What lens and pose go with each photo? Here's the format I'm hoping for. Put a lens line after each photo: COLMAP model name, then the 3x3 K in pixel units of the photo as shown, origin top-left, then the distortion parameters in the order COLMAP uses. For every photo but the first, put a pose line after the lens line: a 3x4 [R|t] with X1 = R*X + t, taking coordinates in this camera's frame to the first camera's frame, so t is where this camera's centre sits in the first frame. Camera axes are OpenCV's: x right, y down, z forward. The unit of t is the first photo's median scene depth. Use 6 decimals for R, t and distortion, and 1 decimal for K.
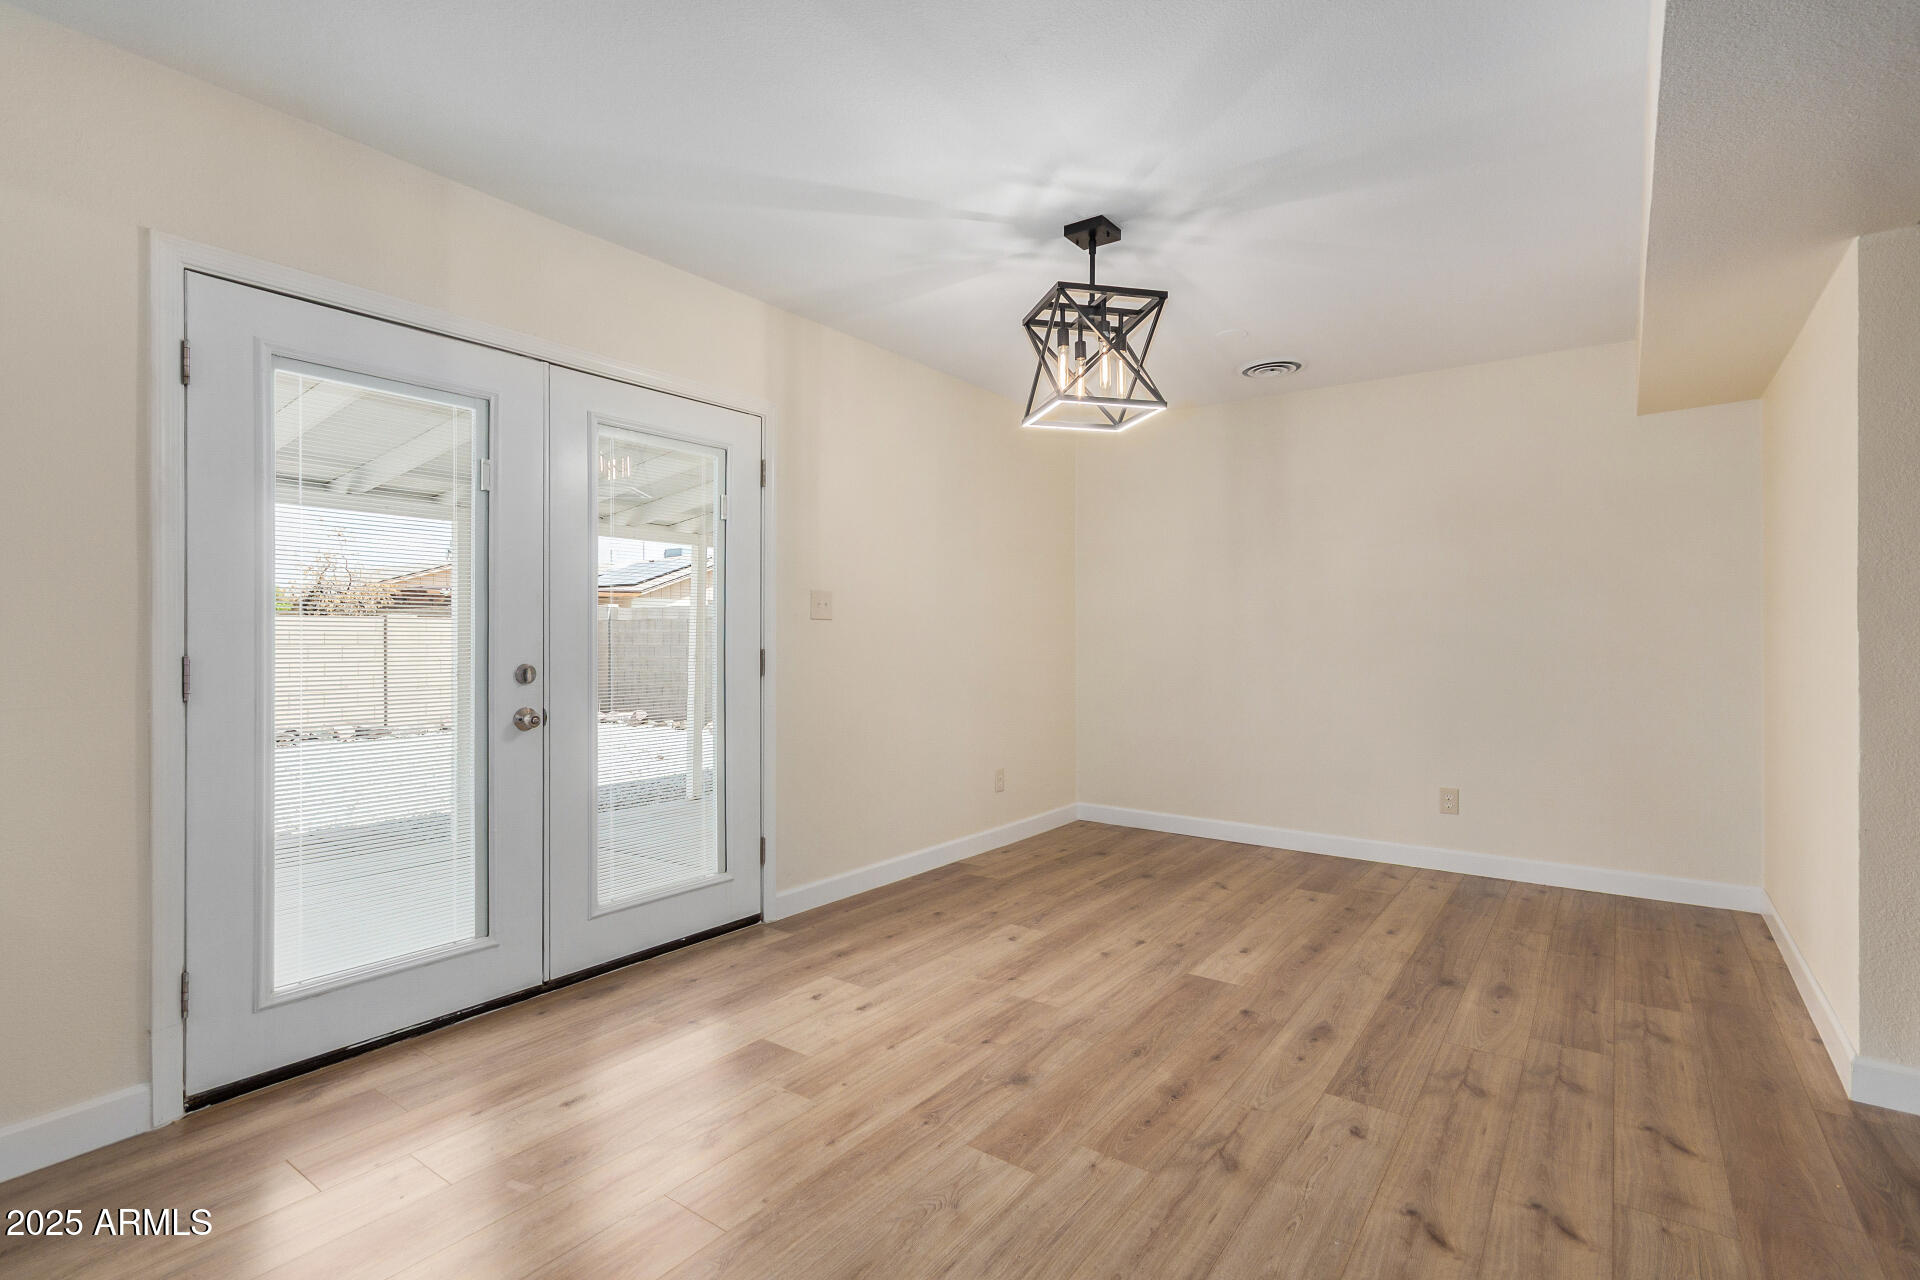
lens RADIAL K [[896.0, 0, 936.5], [0, 896.0, 659.4], [0, 0, 1]] dist [0.007493, -0.000602]
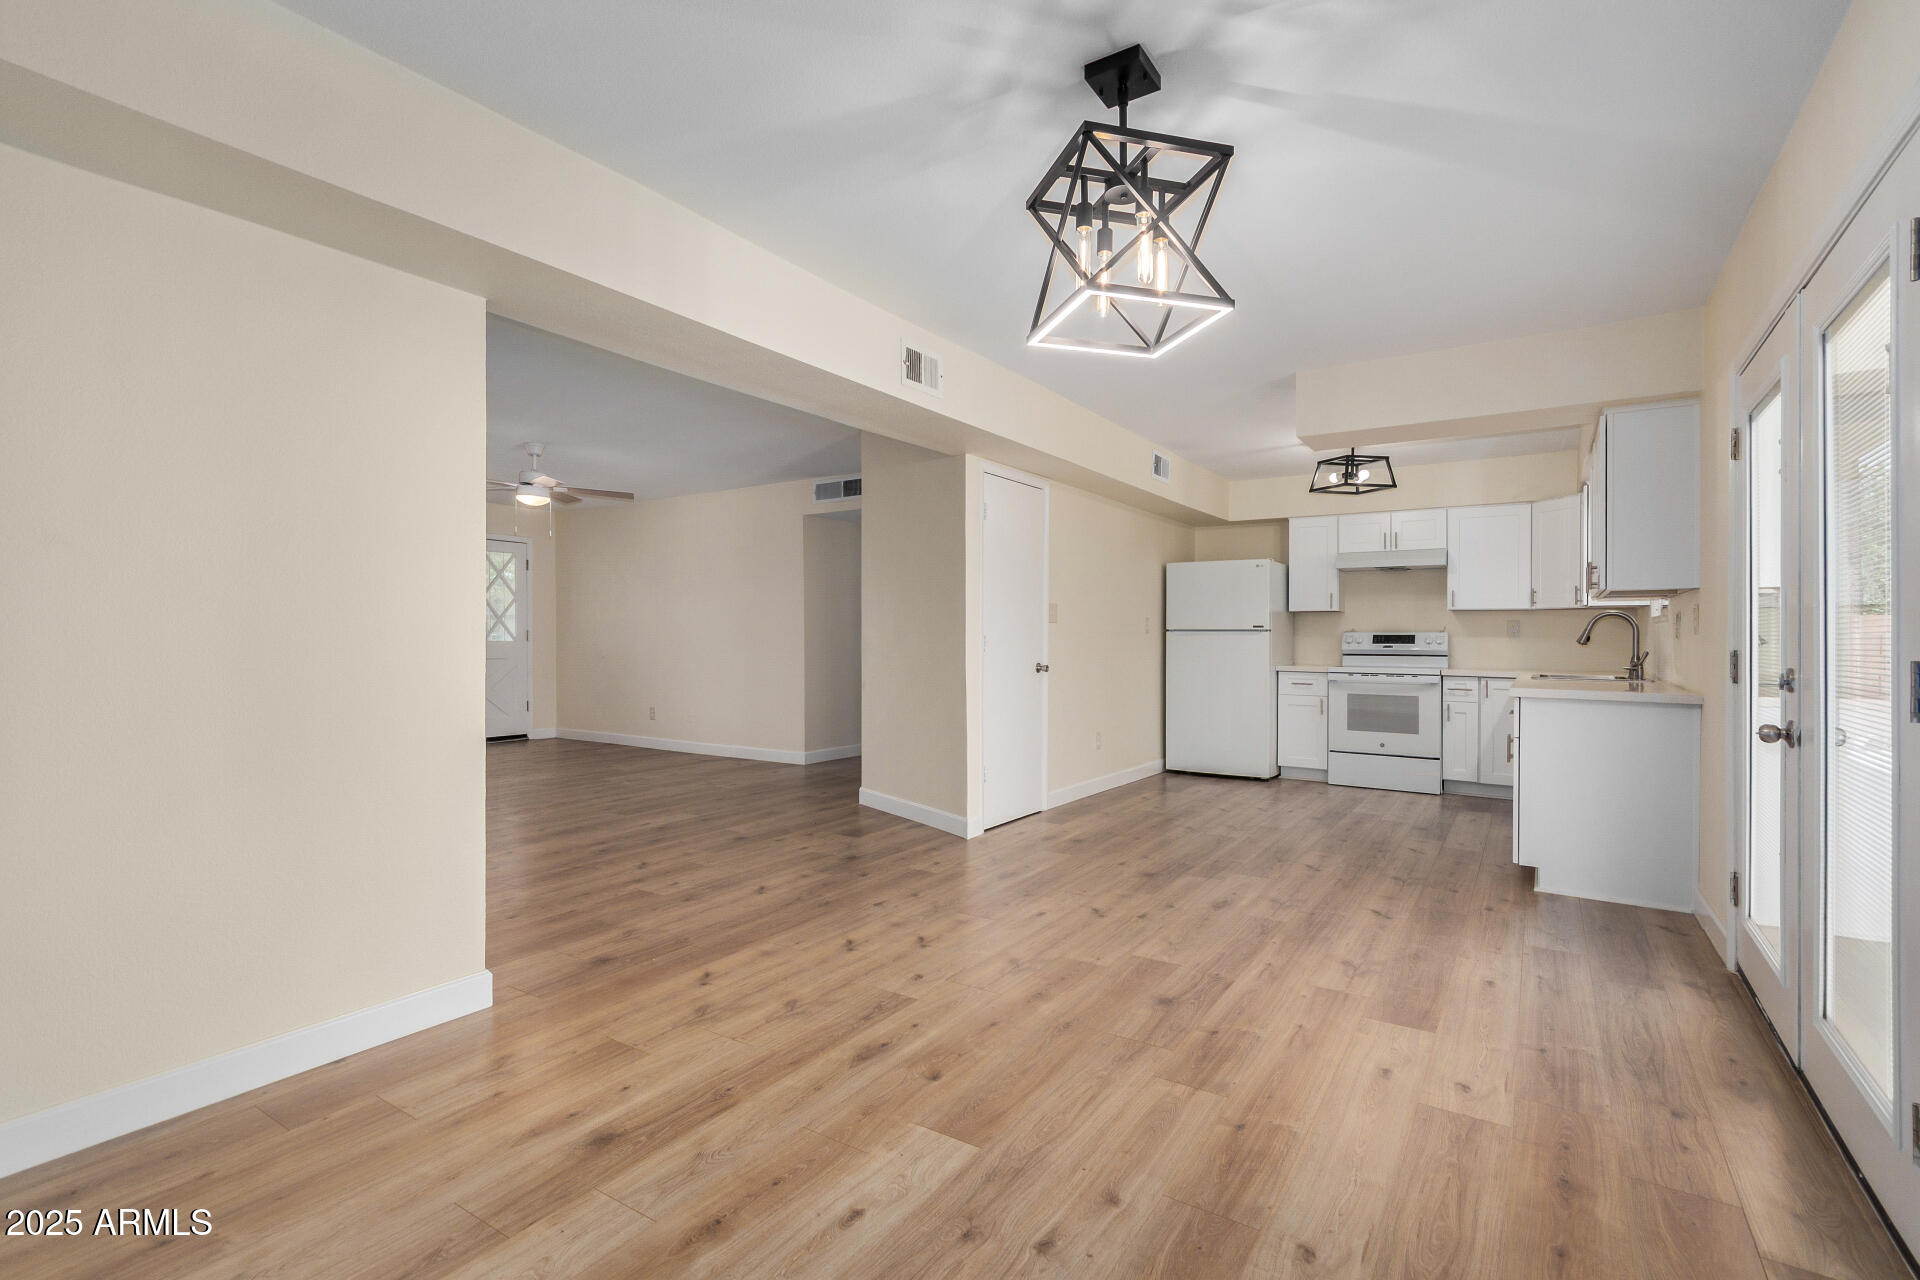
lens RADIAL K [[896.0, 0, 938.1], [0, 896.0, 601.9], [0, 0, 1]] dist [0.007493, -0.000602]
pose [[-0.998799, -0.009558, -0.048046, 0.378278], [-0.008776, 0.999826, -0.016448, -0.035856], [0.048195, -0.016006, -0.998710, 1.807438]]
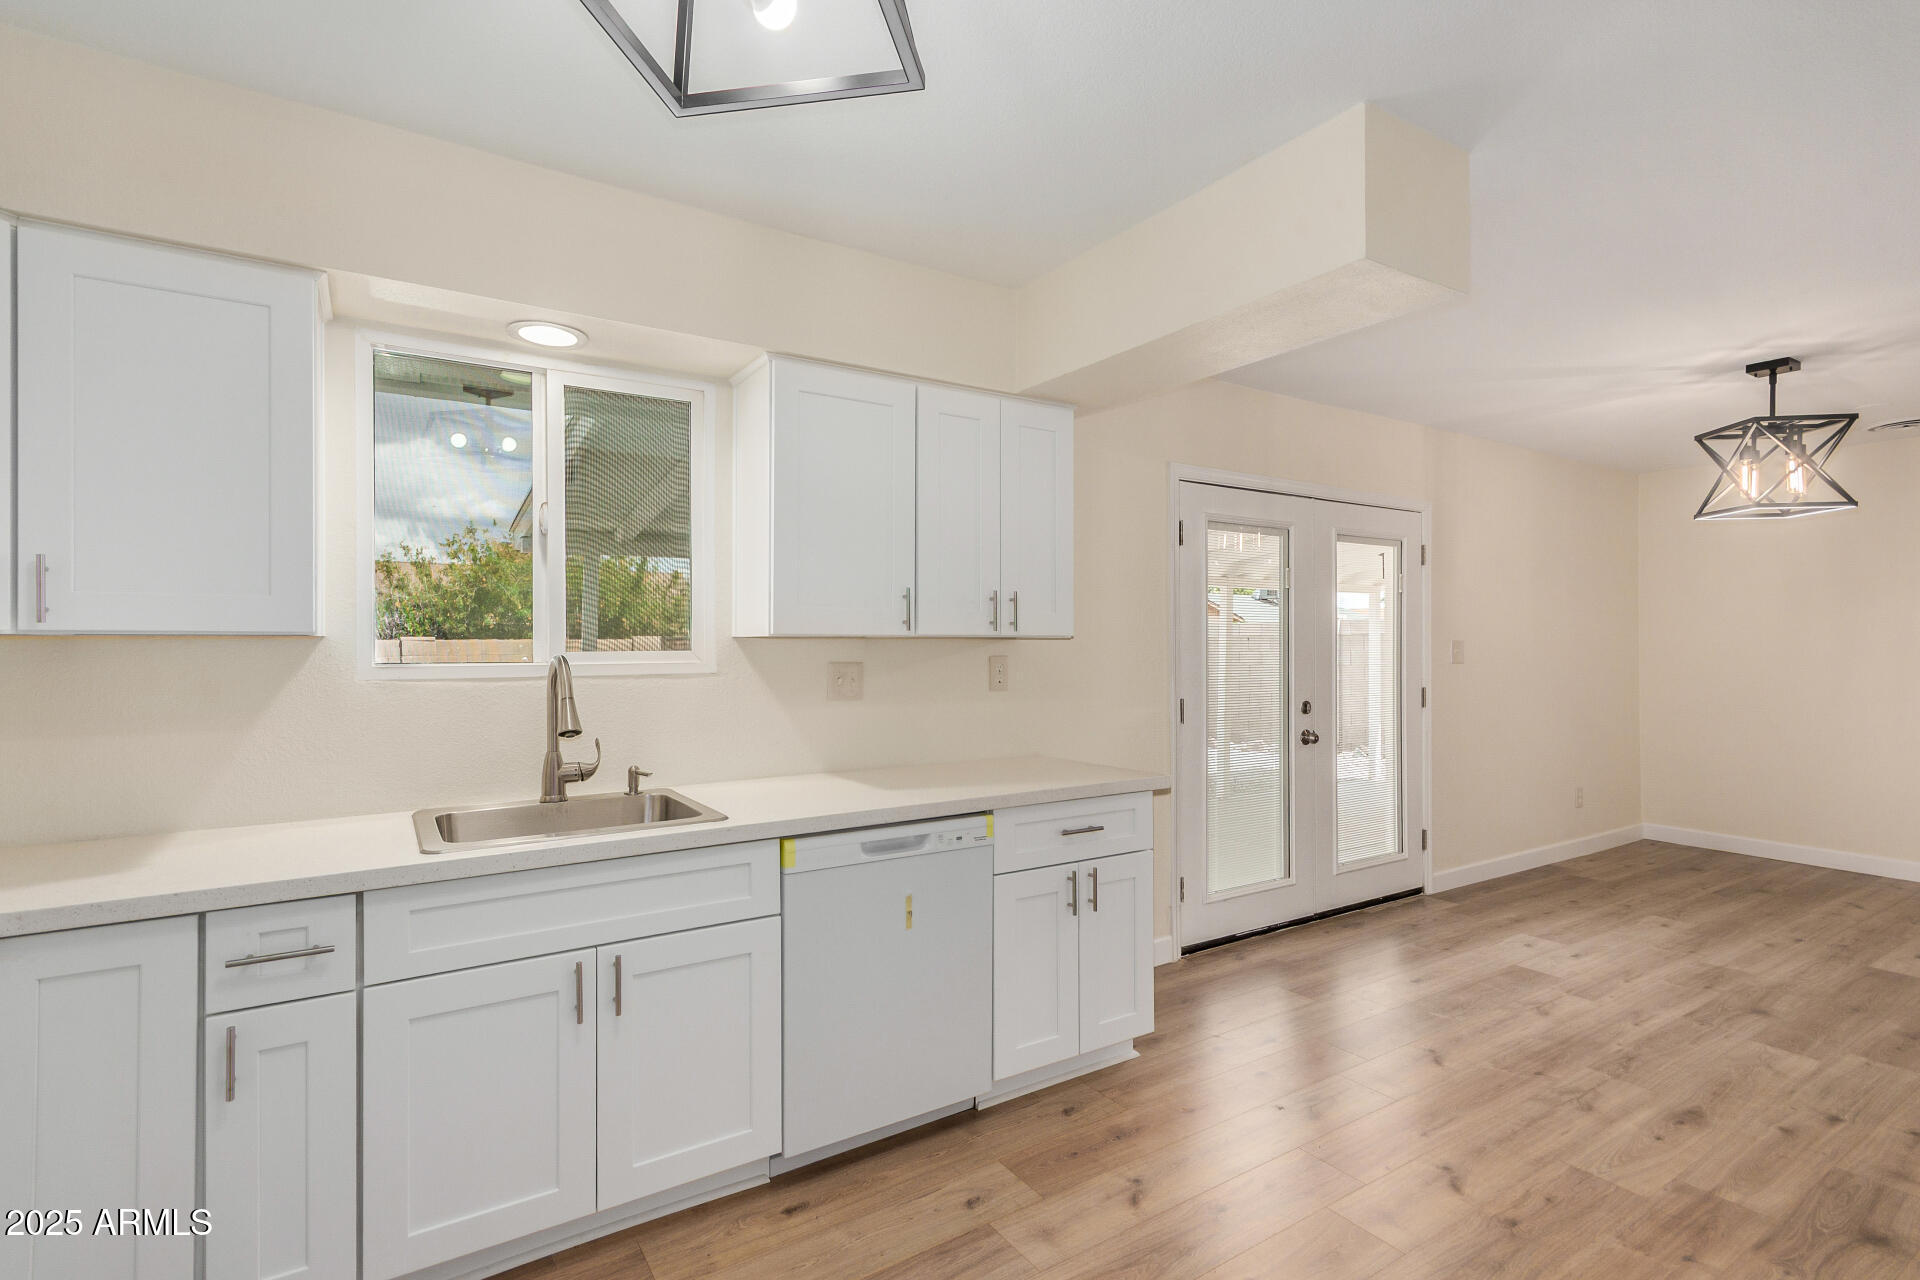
lens RADIAL K [[896.0, 0, 960.6], [0, 896.0, 654.6], [0, 0, 1]] dist [0.007493, -0.000602]
pose [[0.937387, 0.002953, -0.348277, -0.480287], [-0.007269, 0.999912, -0.011085, -0.049984], [0.348214, 0.012923, 0.937326, -0.616363]]
